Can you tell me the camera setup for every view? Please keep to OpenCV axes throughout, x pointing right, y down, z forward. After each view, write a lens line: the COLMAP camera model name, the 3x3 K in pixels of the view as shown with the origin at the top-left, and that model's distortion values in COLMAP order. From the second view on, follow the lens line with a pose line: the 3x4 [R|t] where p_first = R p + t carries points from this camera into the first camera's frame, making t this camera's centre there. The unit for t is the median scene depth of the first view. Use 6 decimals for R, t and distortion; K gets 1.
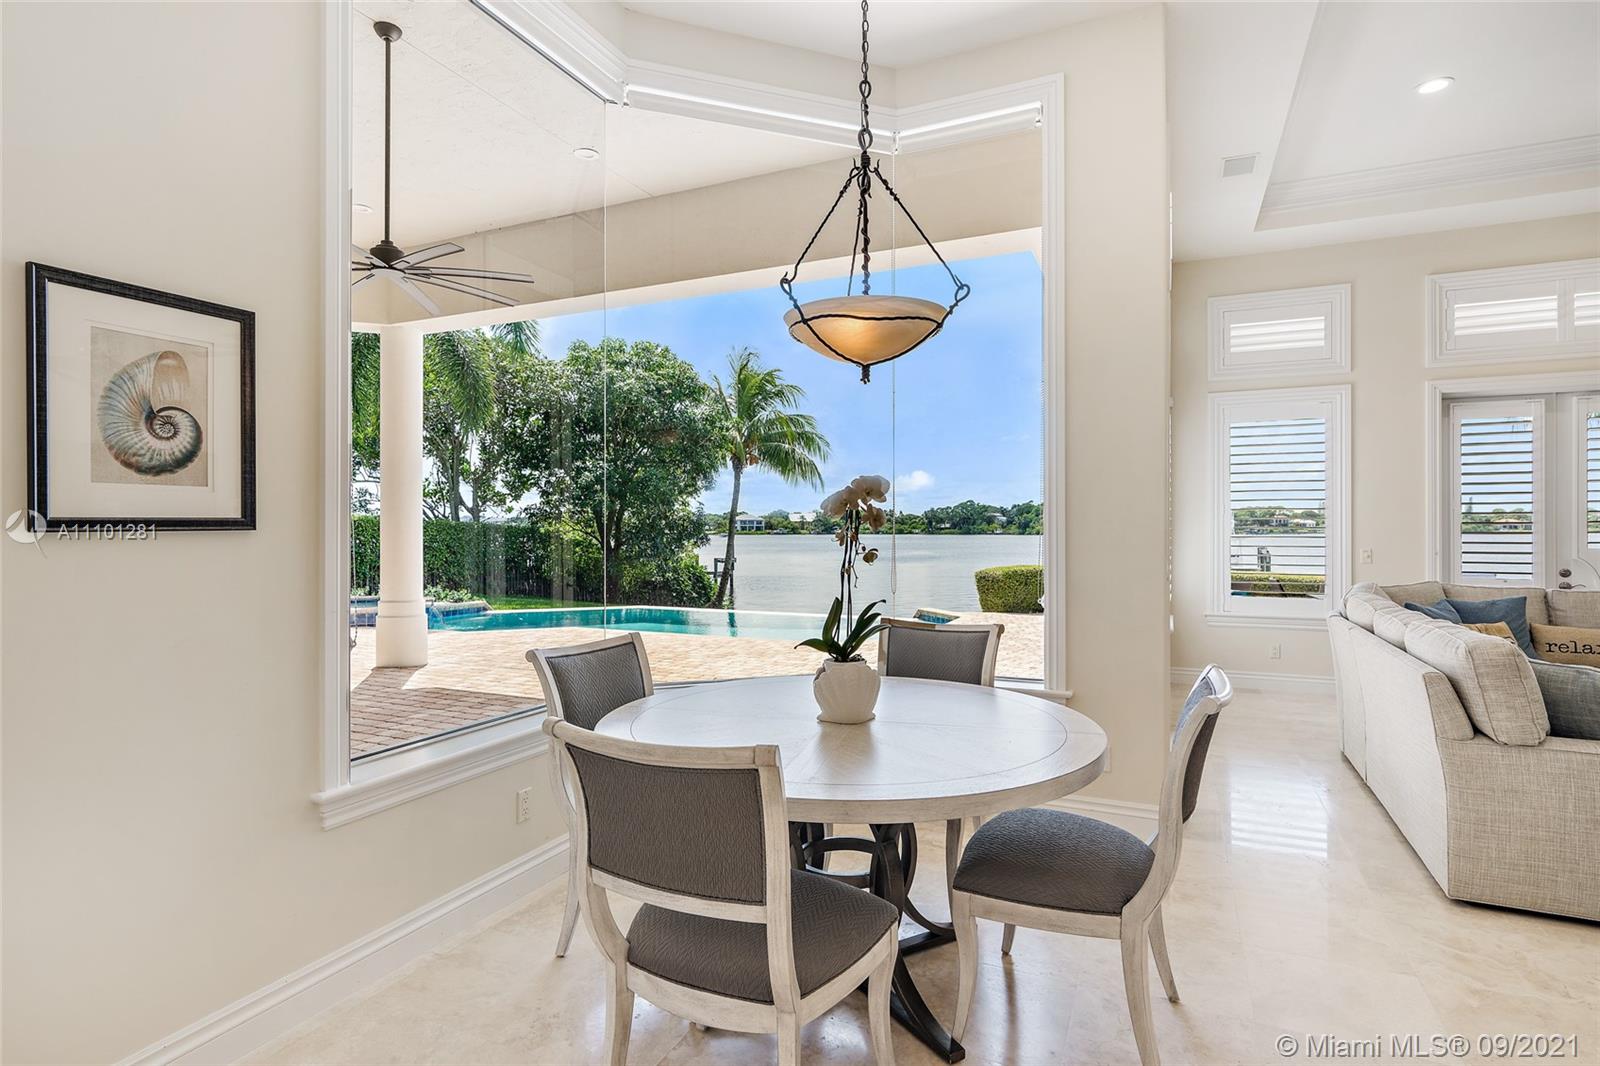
lens RADIAL K [[819.4, 0, 804.5], [0, 819.4, 527.1], [0, 0, 1]] dist [0.005261, 0.000405]
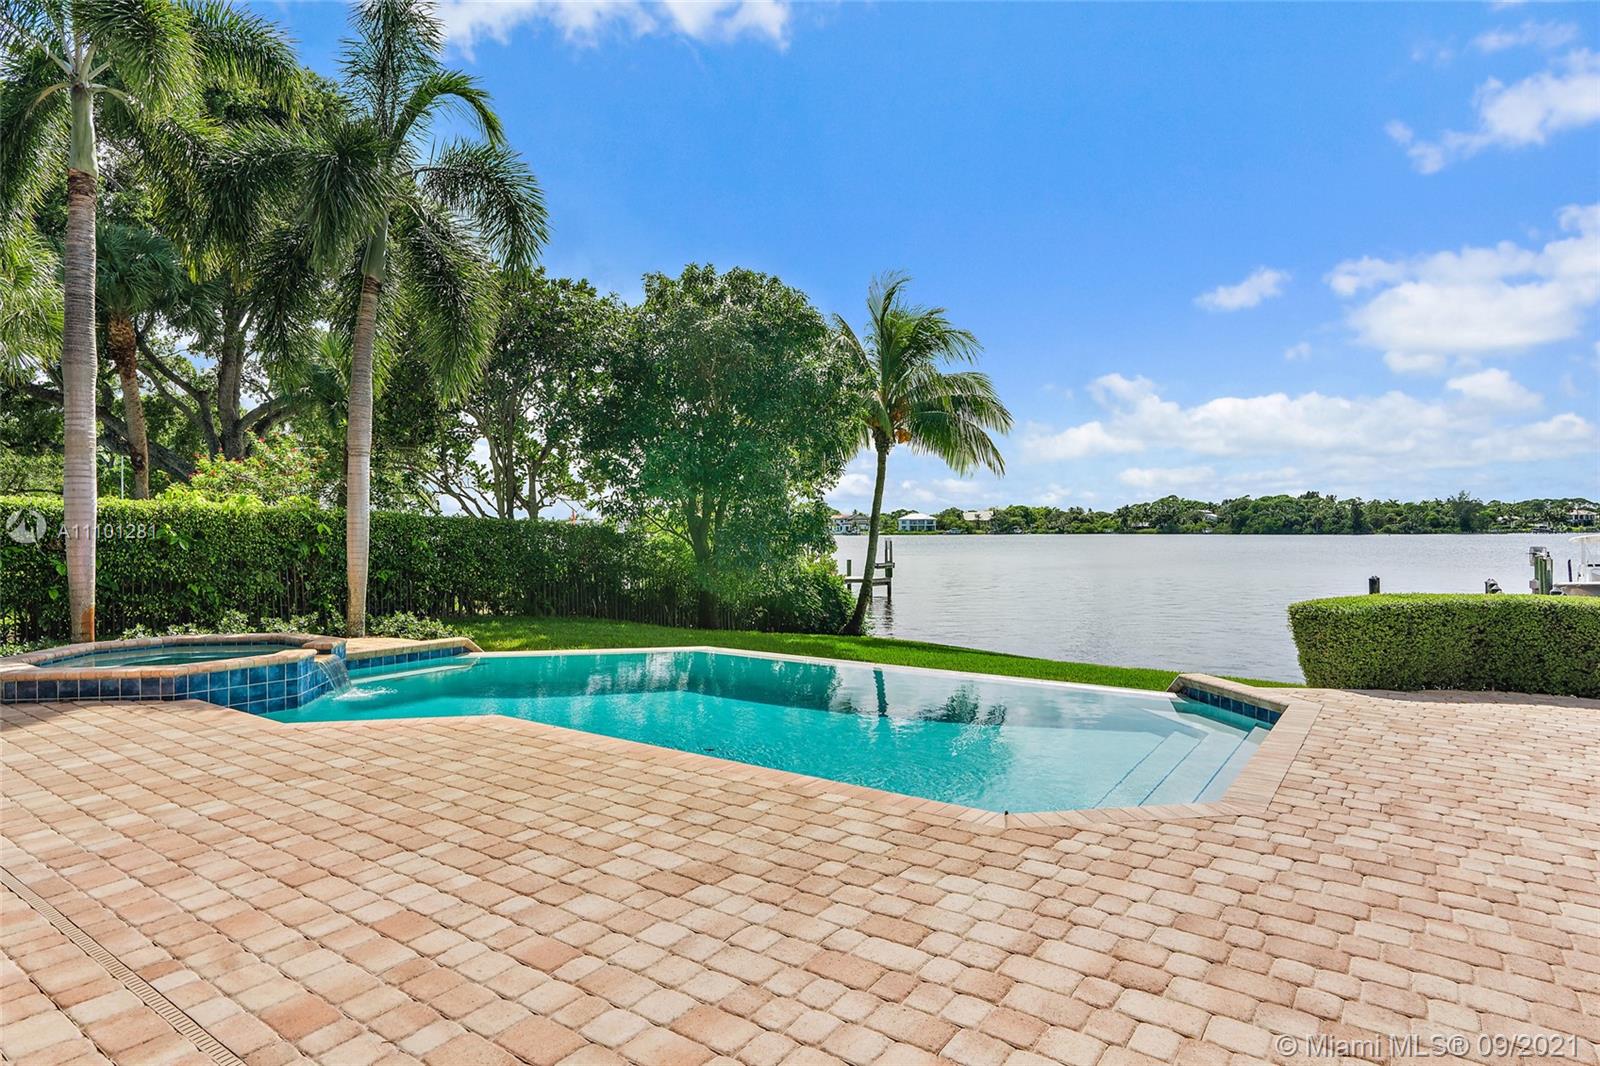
lens RADIAL K [[864.5, 0, 783.0], [0, 864.5, 520.3], [0, 0, 1]] dist [0.002506, 0.001377]
pose [[0.974883, -0.004970, -0.222661, 0.006882], [0.003308, 0.999964, -0.007840, 0.001432], [0.222692, 0.006907, 0.974864, 0.223111]]
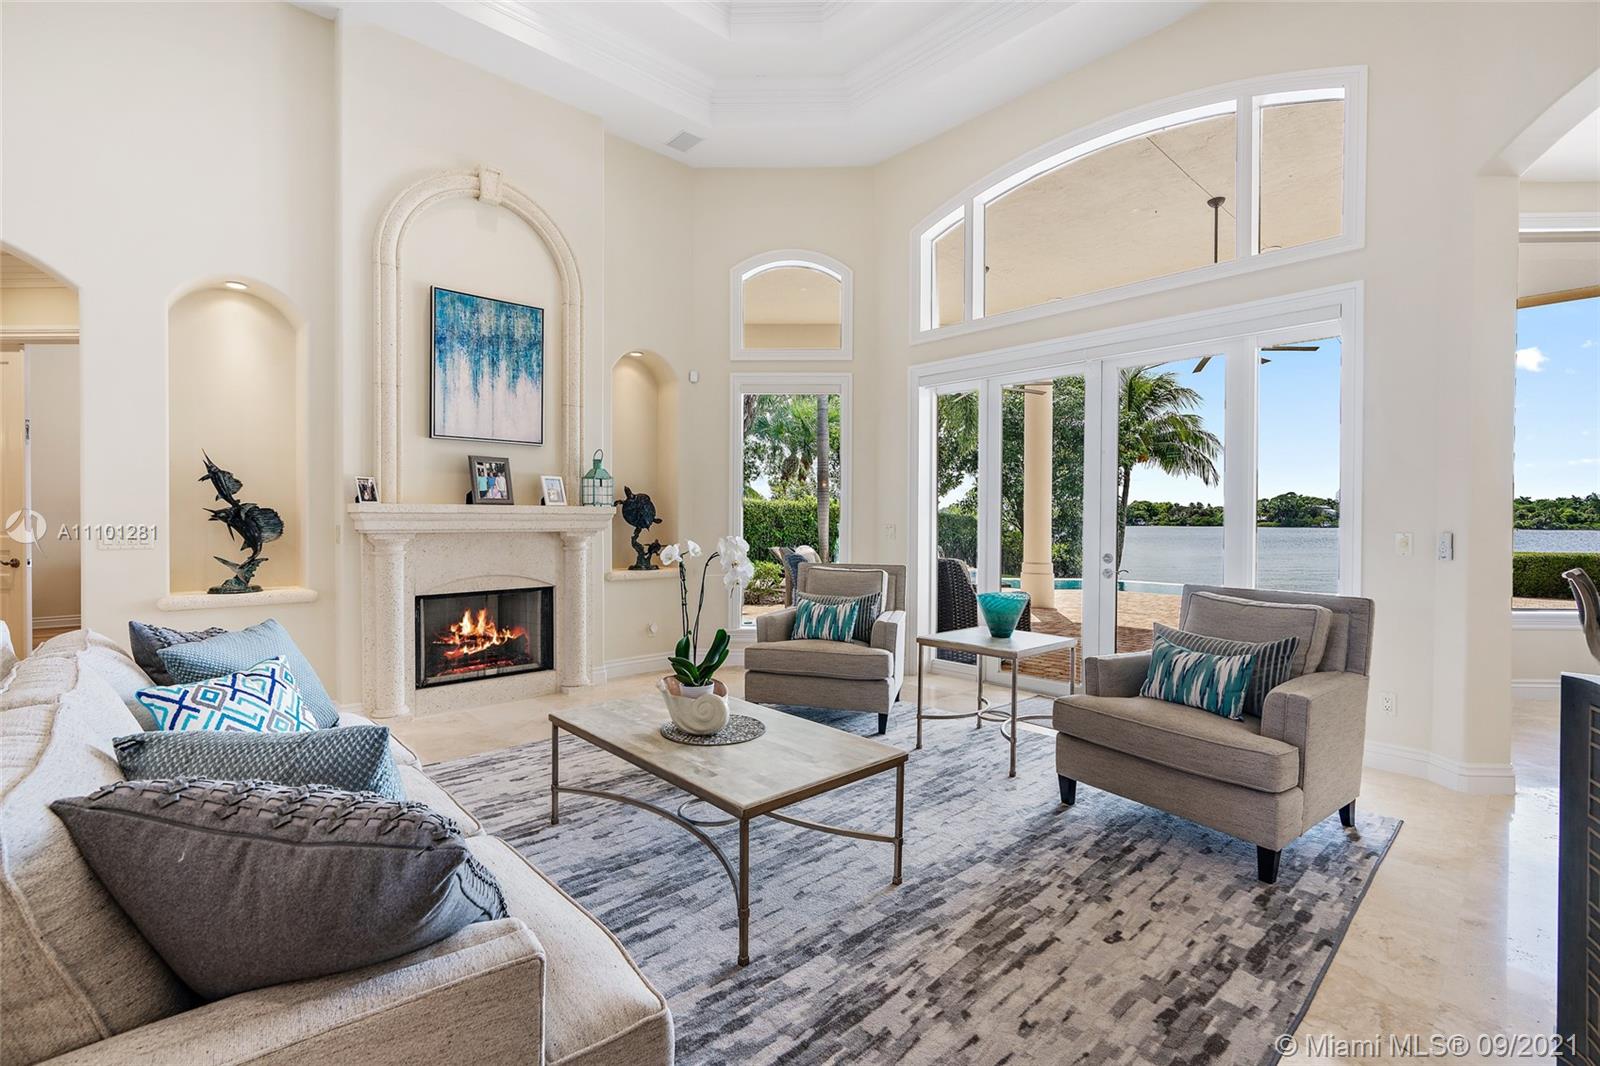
lens RADIAL K [[719.5, 0, 801.0], [0, 719.5, 525.4], [0, 0, 1]] dist [-0.003297, 0.001932]
pose [[0.921091, 0.009624, -0.389229, -0.111506], [-0.005515, 0.999917, 0.011672, 0.002589], [0.389309, -0.008605, 0.921067, -0.097148]]
